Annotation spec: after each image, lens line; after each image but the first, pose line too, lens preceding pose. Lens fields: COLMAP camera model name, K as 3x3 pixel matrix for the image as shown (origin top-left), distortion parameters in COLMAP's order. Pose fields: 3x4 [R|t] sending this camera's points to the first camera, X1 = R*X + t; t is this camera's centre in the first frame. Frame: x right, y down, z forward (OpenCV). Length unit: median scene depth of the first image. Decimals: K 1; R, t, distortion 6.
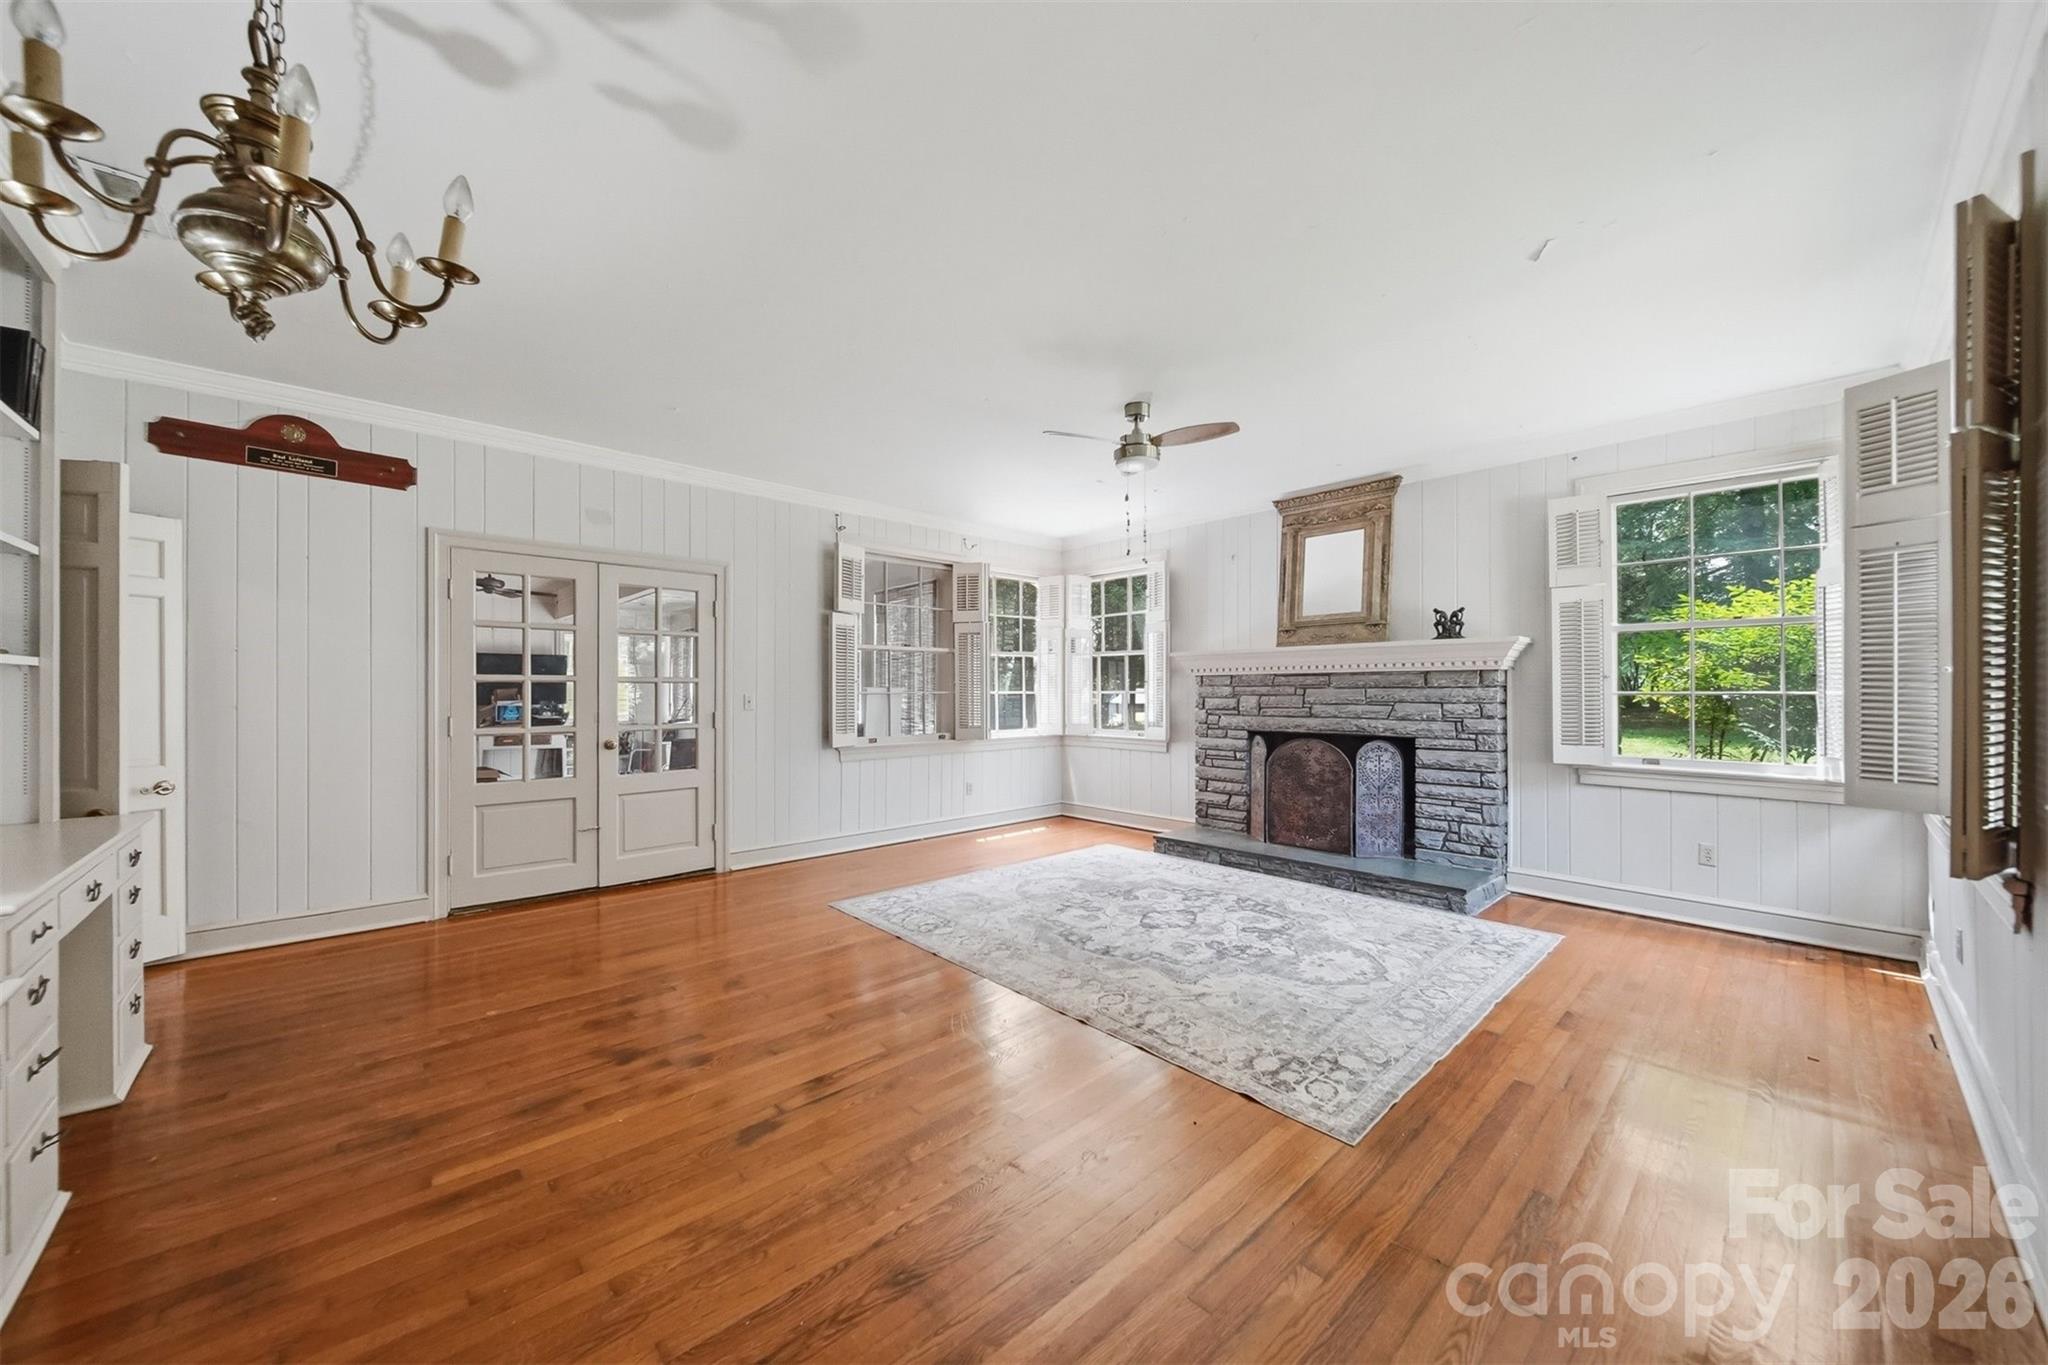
lens RADIAL K [[725.6, 0, 1024.0], [0, 725.6, 682.5], [0, 0, 1]] dist [-0.000223, -0.000076]
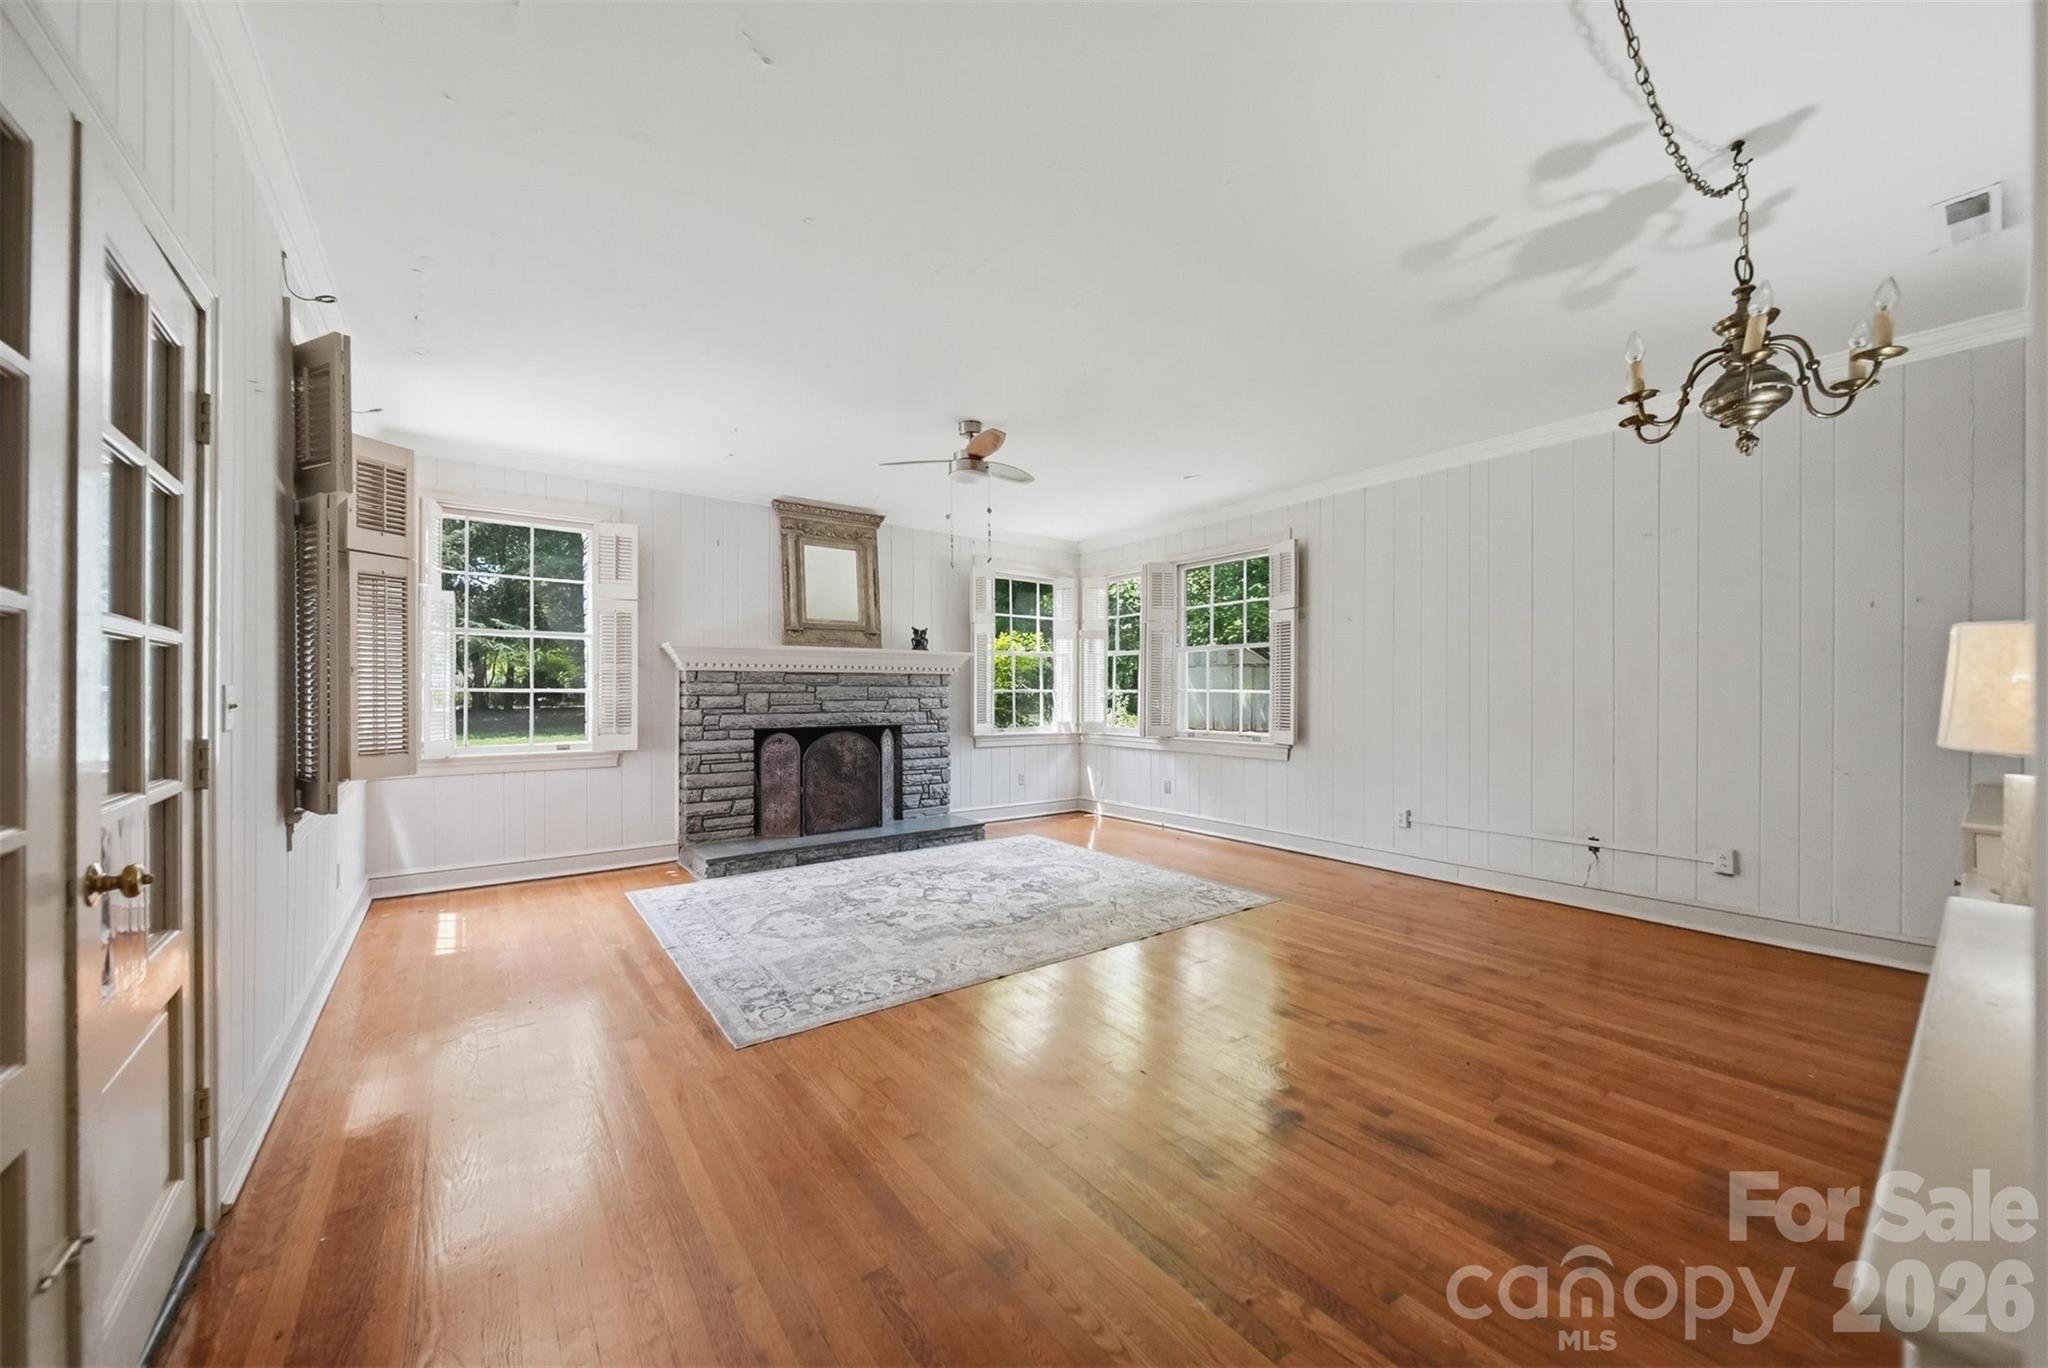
lens RADIAL K [[754.4, 0, 1024.0], [0, 754.4, 684.0], [0, 0, 1]] dist [0.000050, 0.000091]
pose [[0.101685, 0.013967, 0.994719, -0.784119], [-0.009222, 0.999872, -0.013096, 0.019116], [-0.994774, -0.007842, 0.101801, 0.657695]]
